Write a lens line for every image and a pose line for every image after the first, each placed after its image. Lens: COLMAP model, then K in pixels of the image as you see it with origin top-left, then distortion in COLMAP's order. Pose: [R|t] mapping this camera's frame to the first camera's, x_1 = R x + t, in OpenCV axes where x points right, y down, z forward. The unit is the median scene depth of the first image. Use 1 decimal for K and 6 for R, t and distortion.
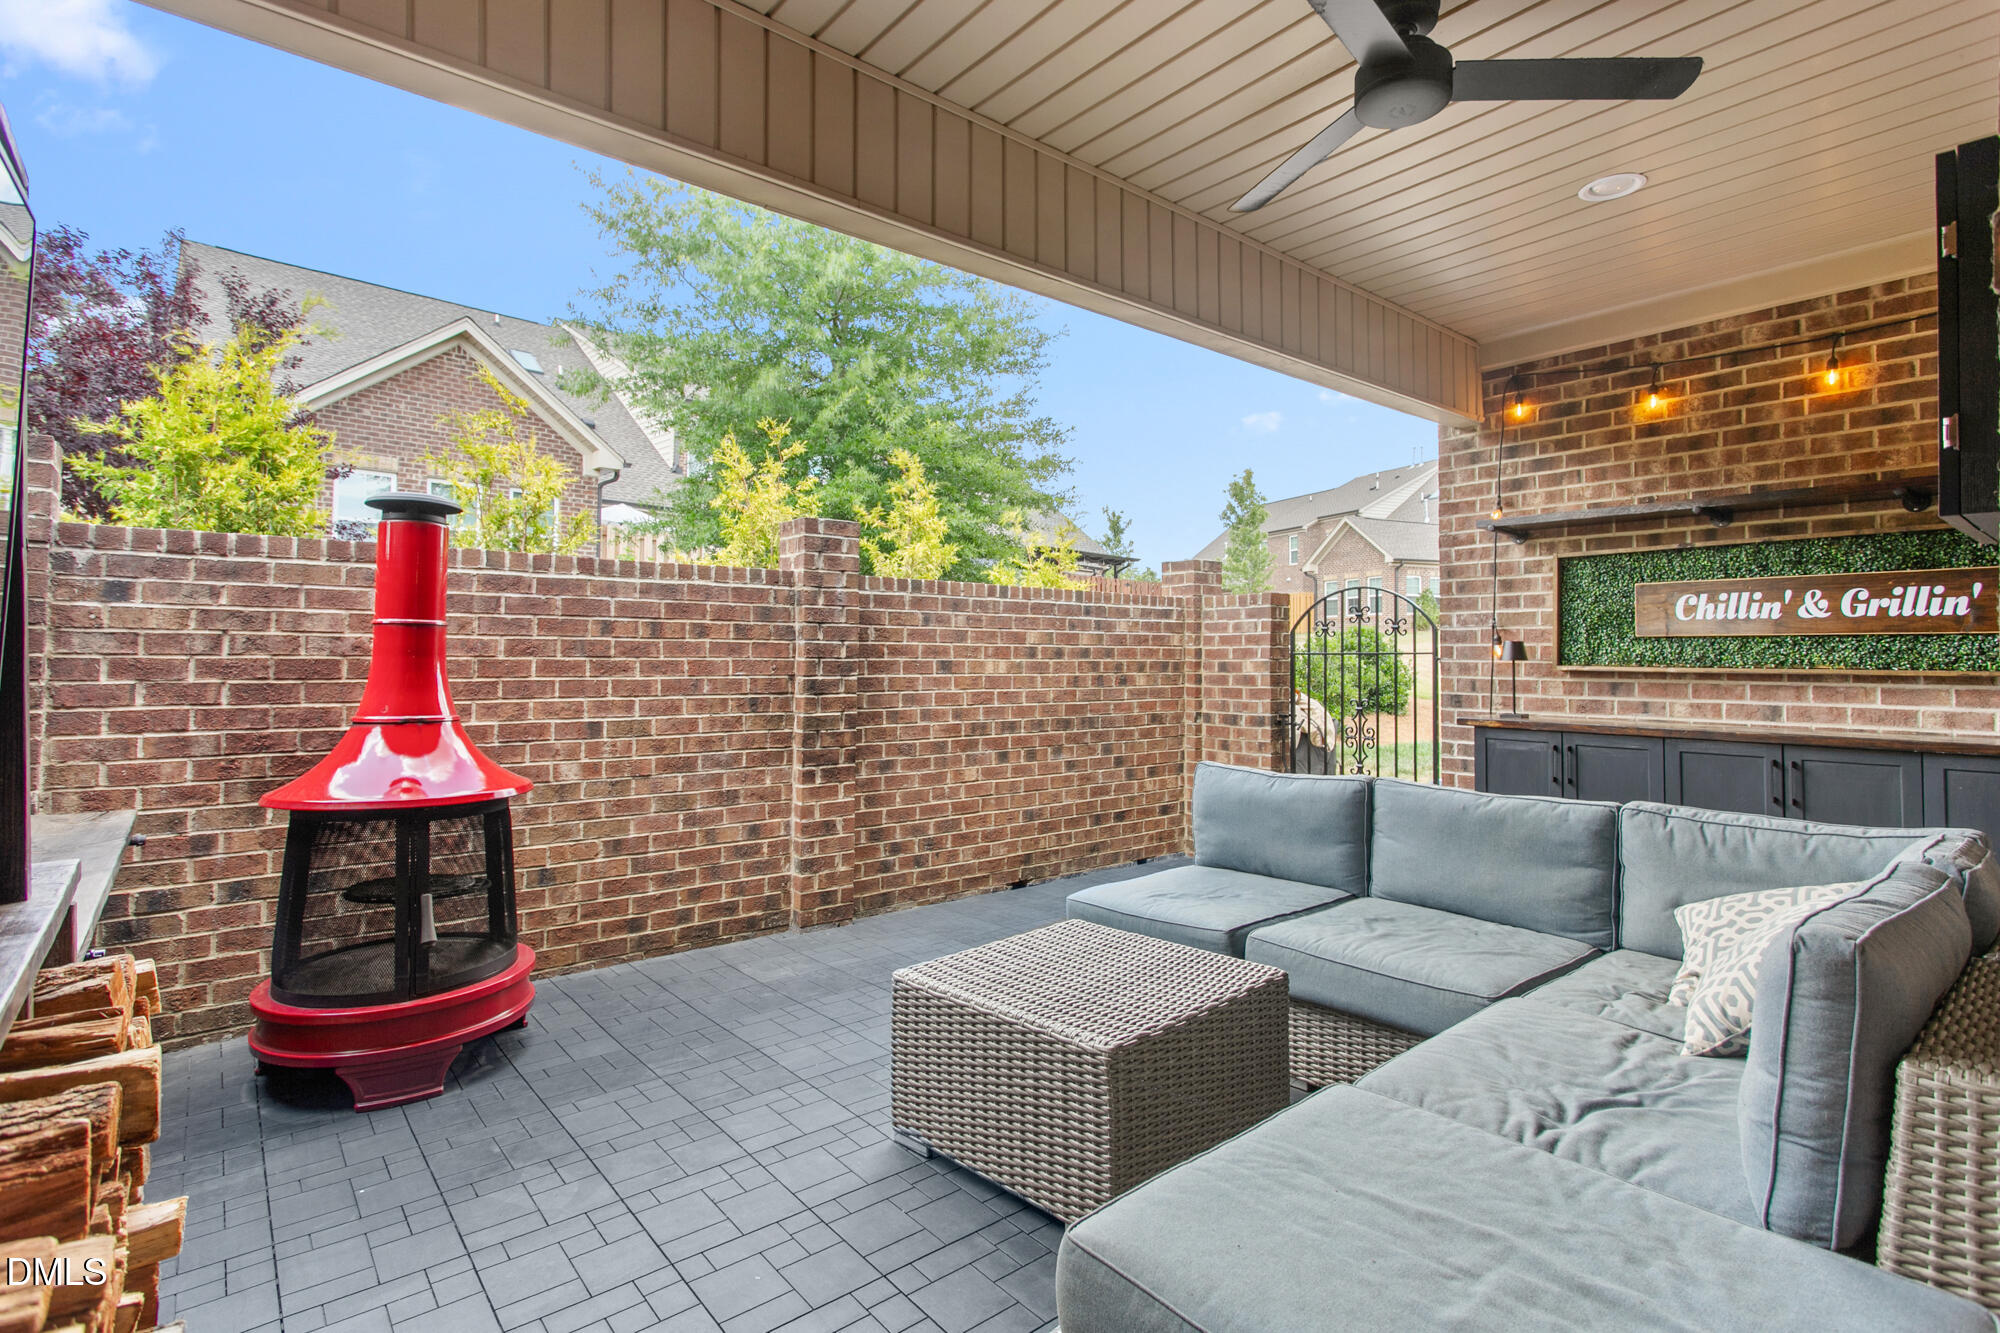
lens RADIAL K [[976.8, 0, 999.9], [0, 976.8, 651.4], [0, 0, 1]] dist [0.000775, 0.000586]
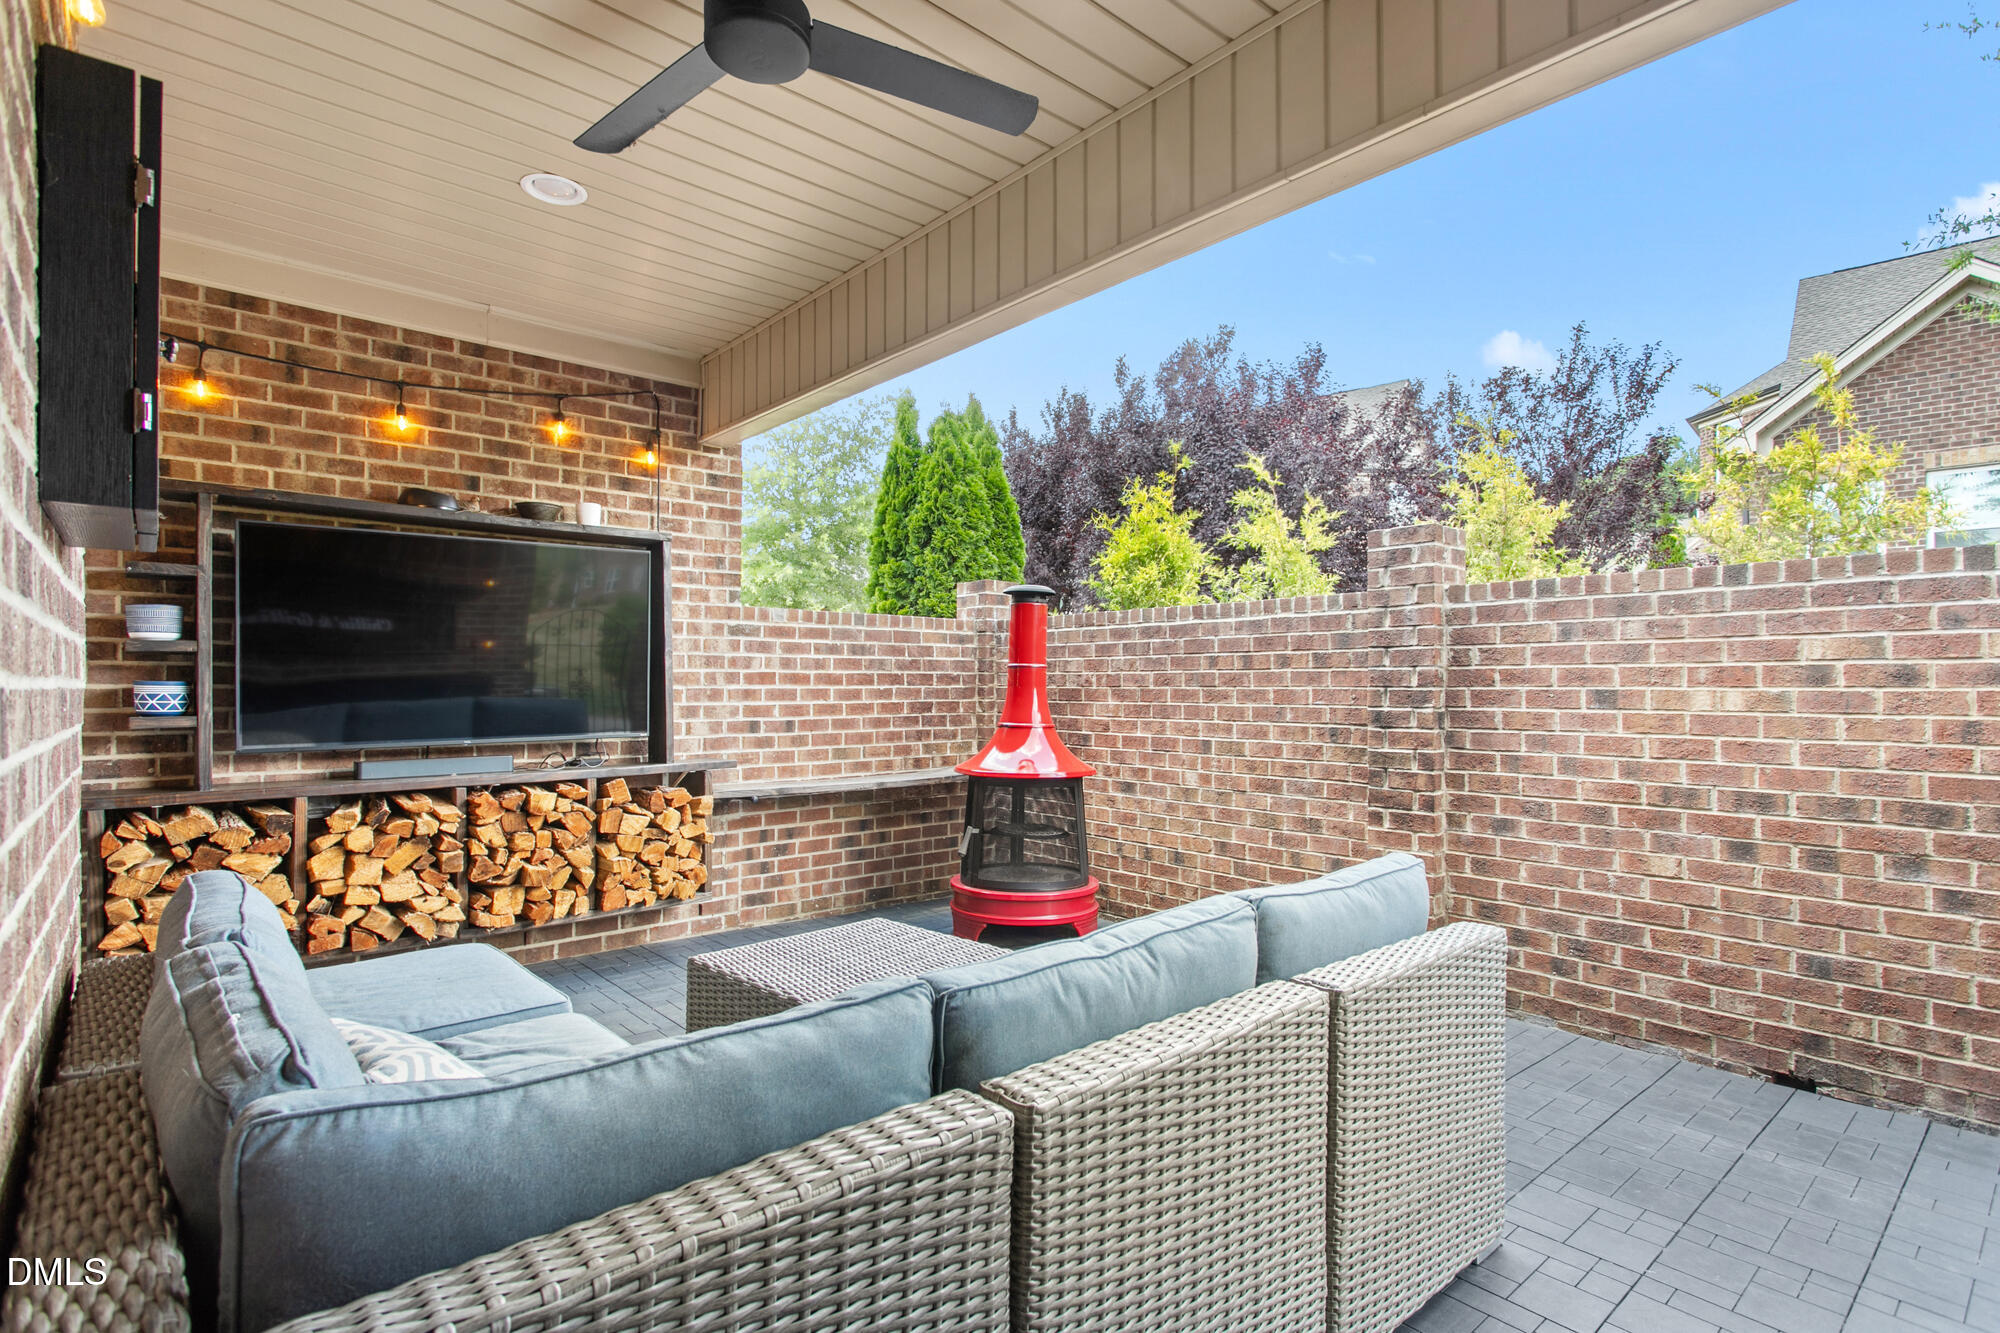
lens RADIAL K [[976.8, 0, 1000.3], [0, 976.8, 700.1], [0, 0, 1]] dist [0.000775, 0.000586]
pose [[0.030341, 0.007991, -0.999508, 0.691364], [0.005305, 0.999953, 0.008156, 0.009813], [0.999526, -0.005550, 0.030297, 0.622626]]
